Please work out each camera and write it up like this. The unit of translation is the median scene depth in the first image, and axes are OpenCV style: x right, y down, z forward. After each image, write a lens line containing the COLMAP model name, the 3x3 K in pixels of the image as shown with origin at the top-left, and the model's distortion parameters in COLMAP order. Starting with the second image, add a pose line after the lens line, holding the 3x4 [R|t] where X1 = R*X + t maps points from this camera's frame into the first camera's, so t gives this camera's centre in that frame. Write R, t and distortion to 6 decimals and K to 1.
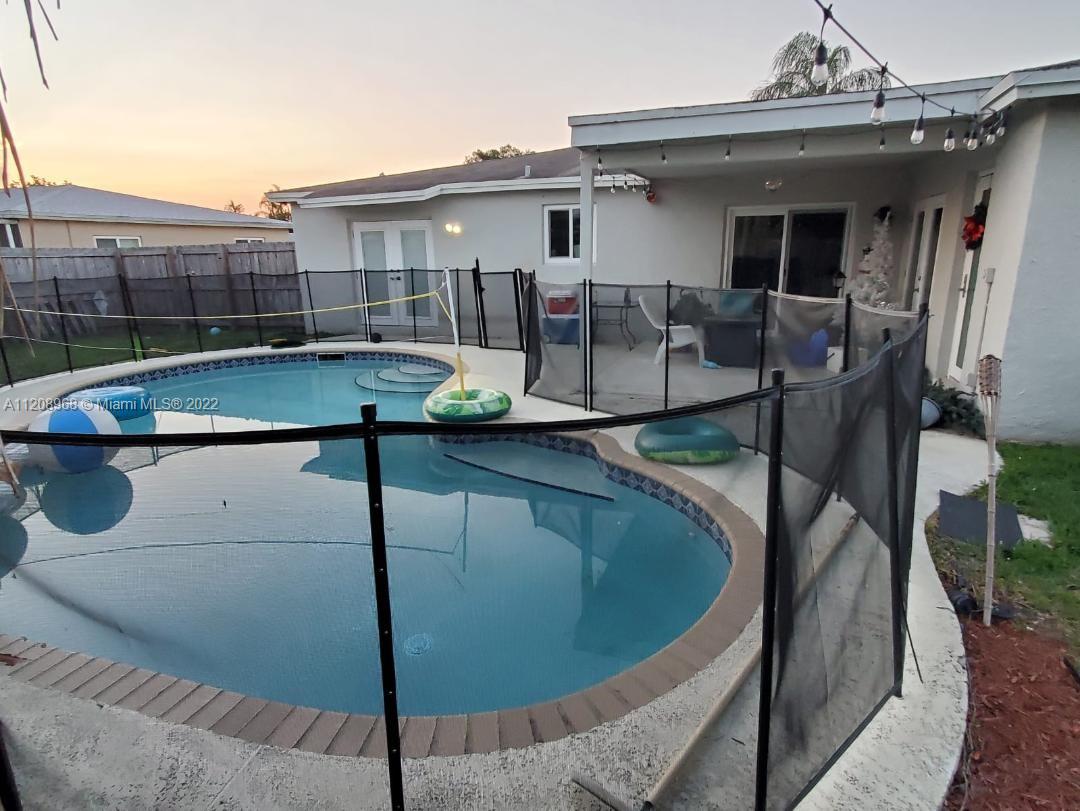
lens RADIAL K [[604.4, 0, 540.0], [0, 604.4, 405.5], [0, 0, 1]] dist [0.003326, 0.000771]
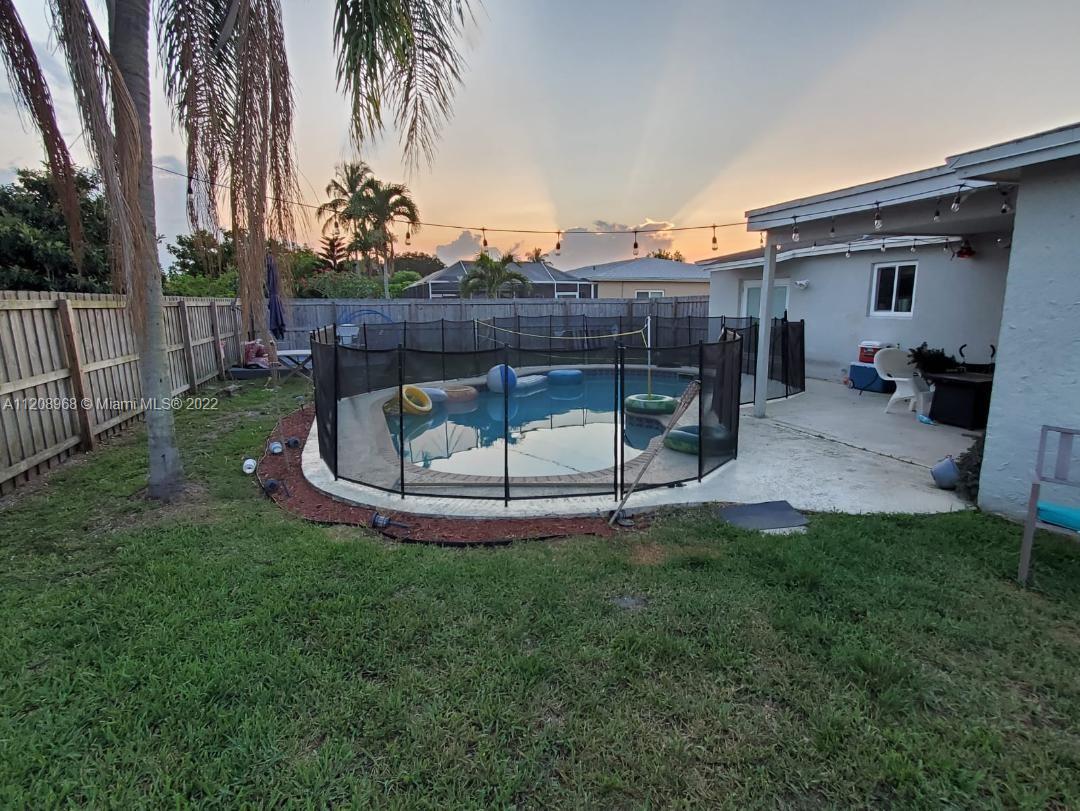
lens RADIAL K [[546.3, 0, 540.0], [0, 546.3, 405.5], [0, 0, 1]] dist [0.002446, -0.000128]
pose [[0.606734, 0.159330, -0.778773, 0.438360], [-0.202896, 0.978296, 0.042077, 0.001073], [0.768575, 0.132480, 0.625893, -0.049227]]
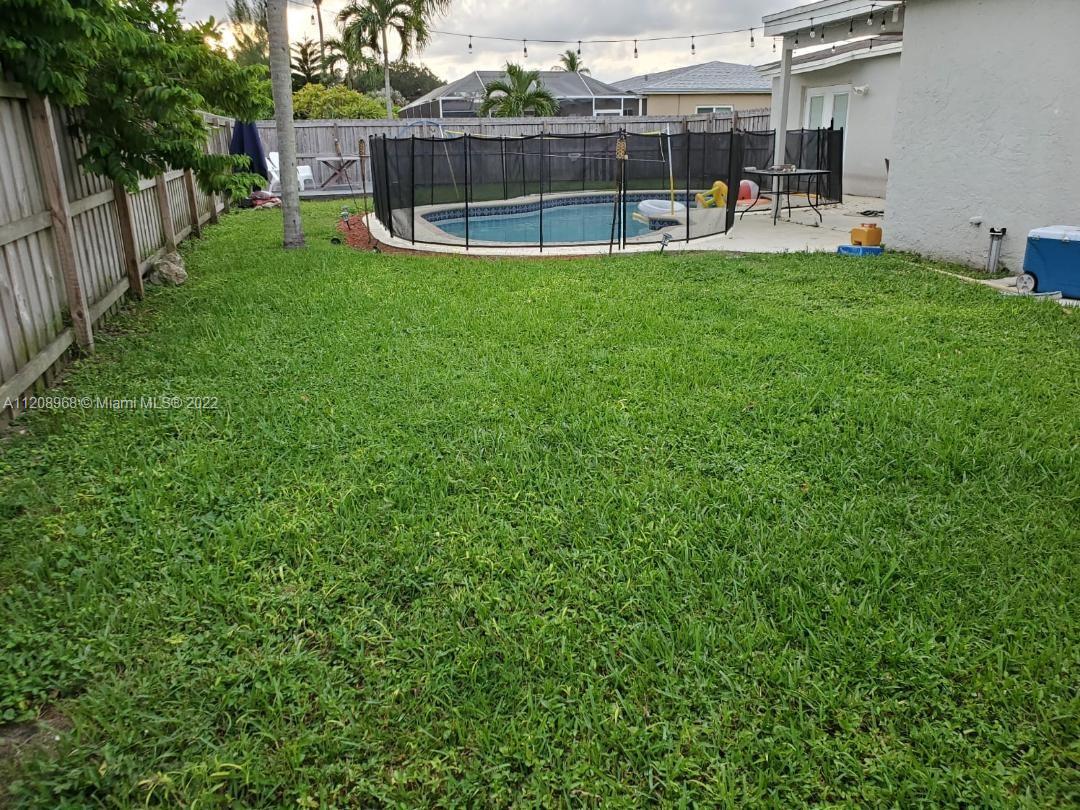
lens RADIAL K [[835.2, 0, 540.0], [0, 835.2, 405.0], [0, 0, 1]] dist [0.005923, -0.003960]
pose [[0.568400, 0.253574, -0.782702, 0.978658], [-0.195217, 0.965720, 0.171101, 0.136643], [0.799257, 0.055543, 0.598417, -0.409743]]
